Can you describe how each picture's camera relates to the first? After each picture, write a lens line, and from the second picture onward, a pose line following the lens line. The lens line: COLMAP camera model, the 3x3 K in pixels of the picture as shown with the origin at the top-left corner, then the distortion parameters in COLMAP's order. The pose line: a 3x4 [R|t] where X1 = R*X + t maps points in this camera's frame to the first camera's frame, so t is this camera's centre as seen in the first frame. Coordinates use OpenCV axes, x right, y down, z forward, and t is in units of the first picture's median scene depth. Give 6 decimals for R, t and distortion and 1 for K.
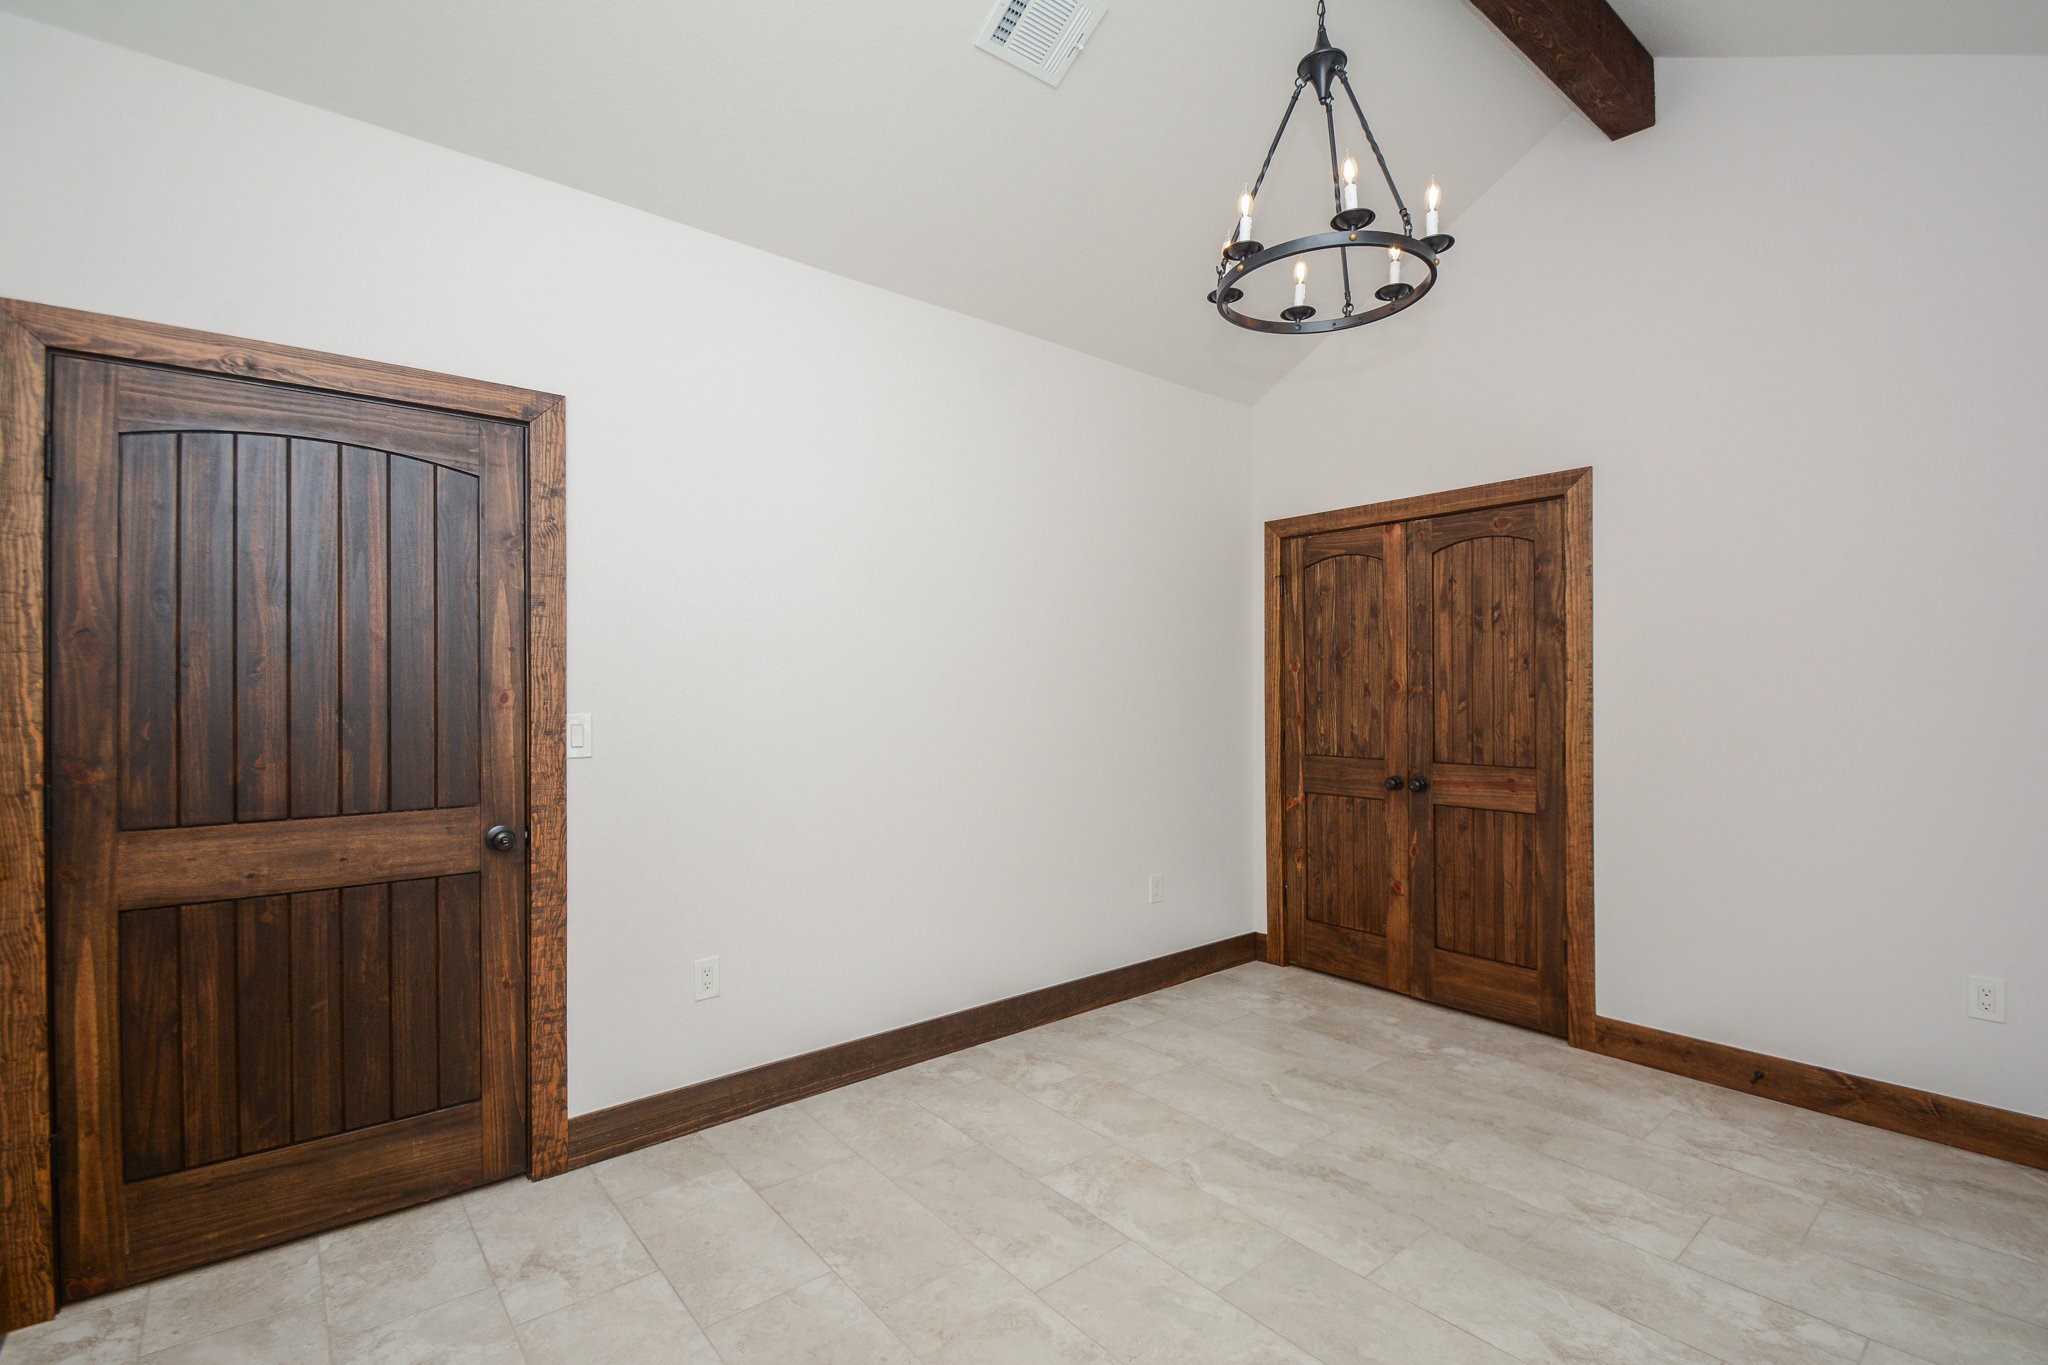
lens RADIAL K [[938.8, 0, 1009.7], [0, 938.8, 683.1], [0, 0, 1]] dist [0.009805, -0.012171]
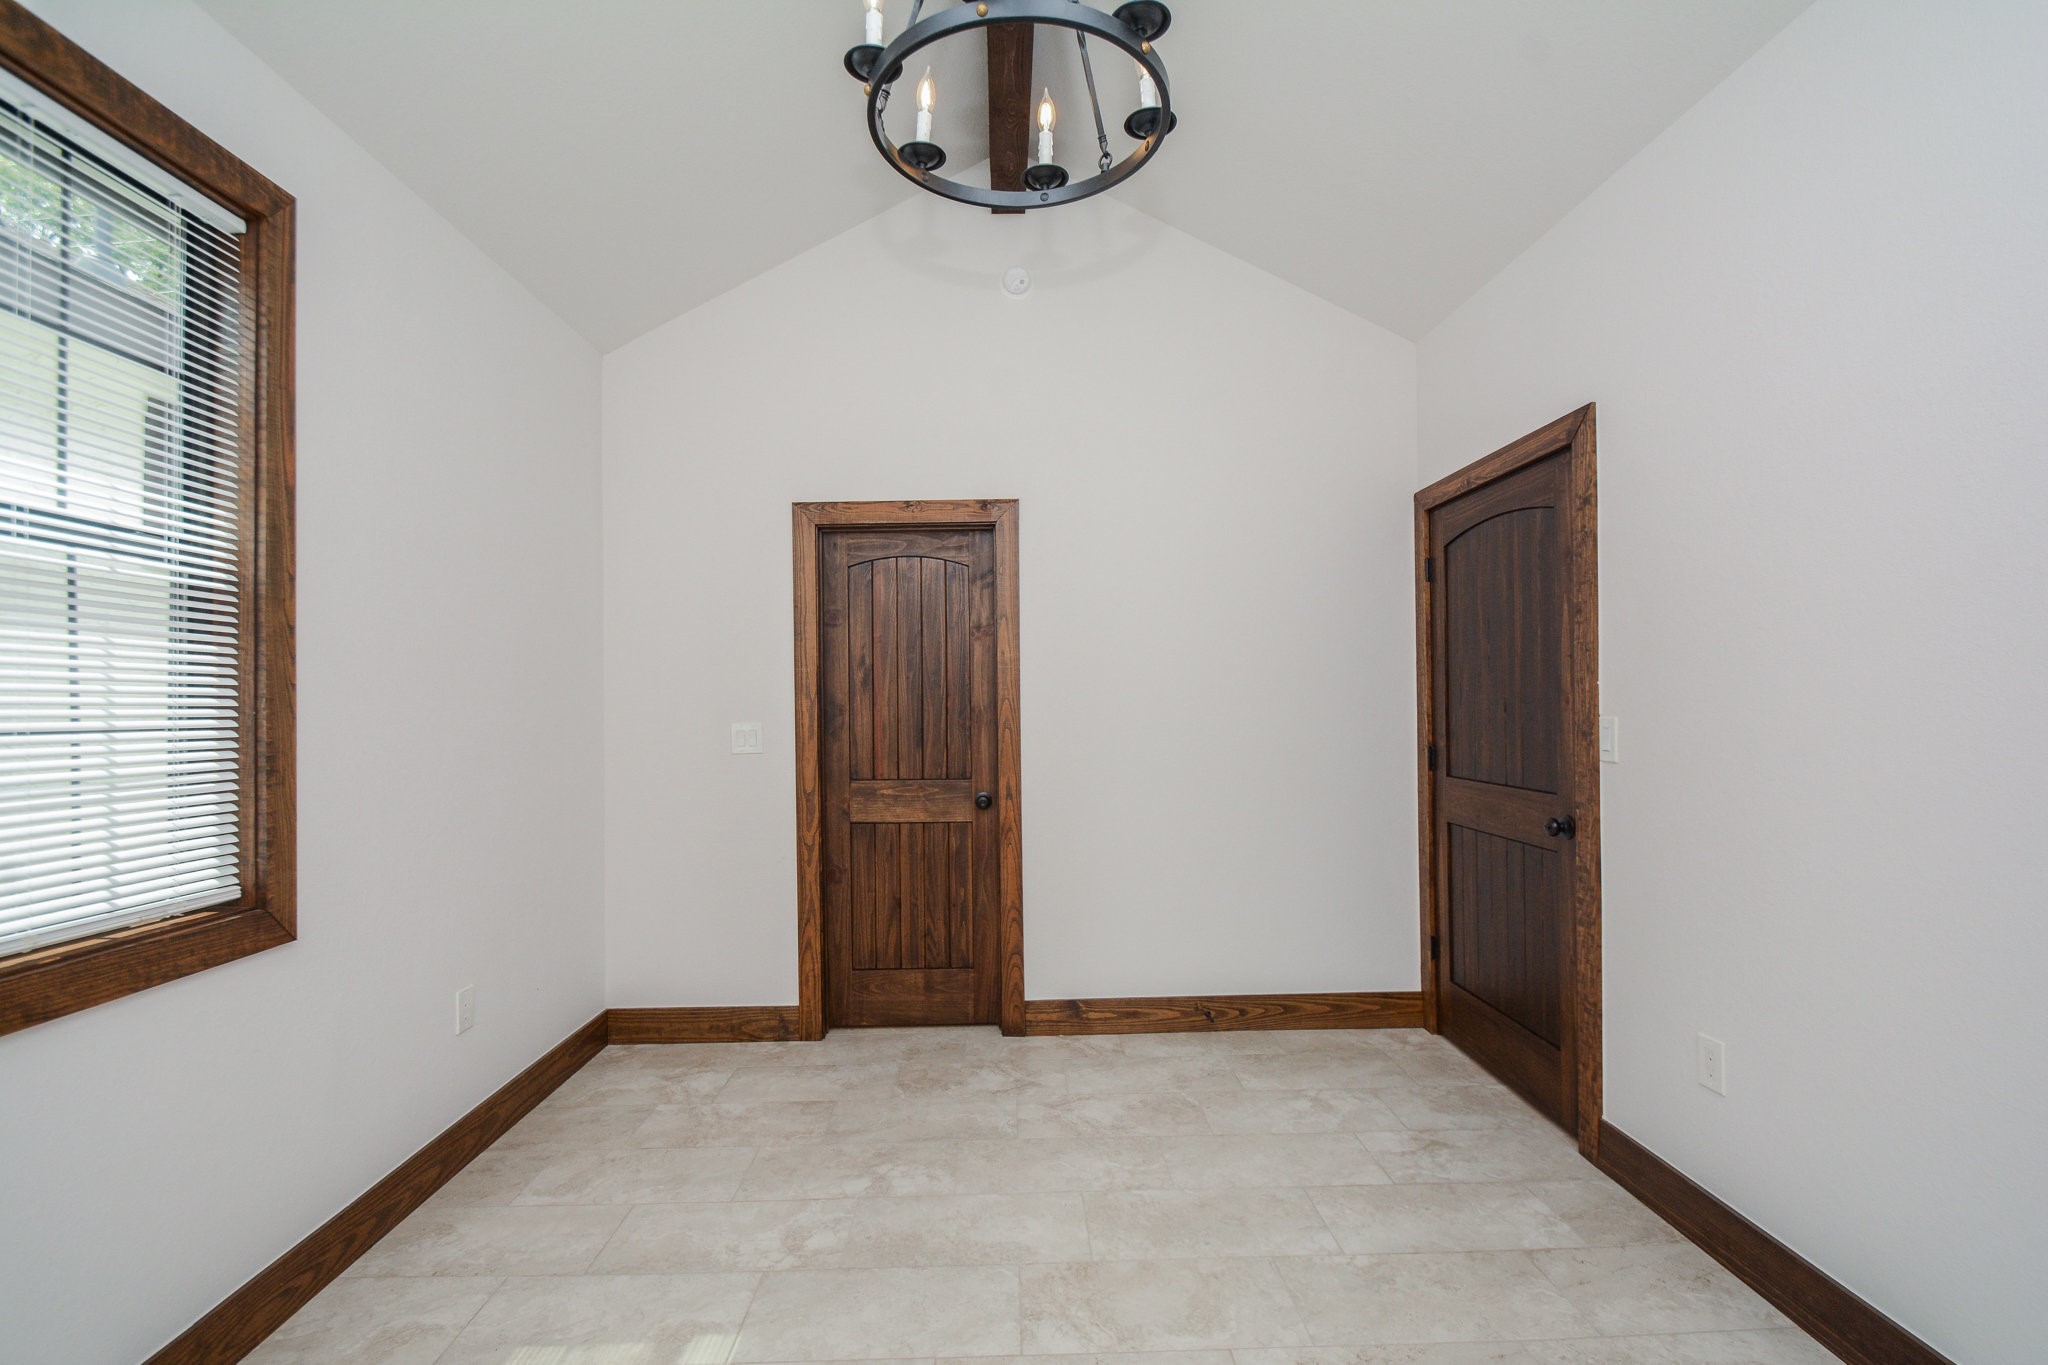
lens RADIAL K [[938.8, 0, 1019.1], [0, 938.8, 698.8], [0, 0, 1]] dist [0.009805, -0.012171]
pose [[-0.637535, 0.004086, -0.770410, 0.717465], [0.018783, 0.999771, -0.010241, 0.012729], [0.770192, -0.021000, -0.637466, 1.194889]]
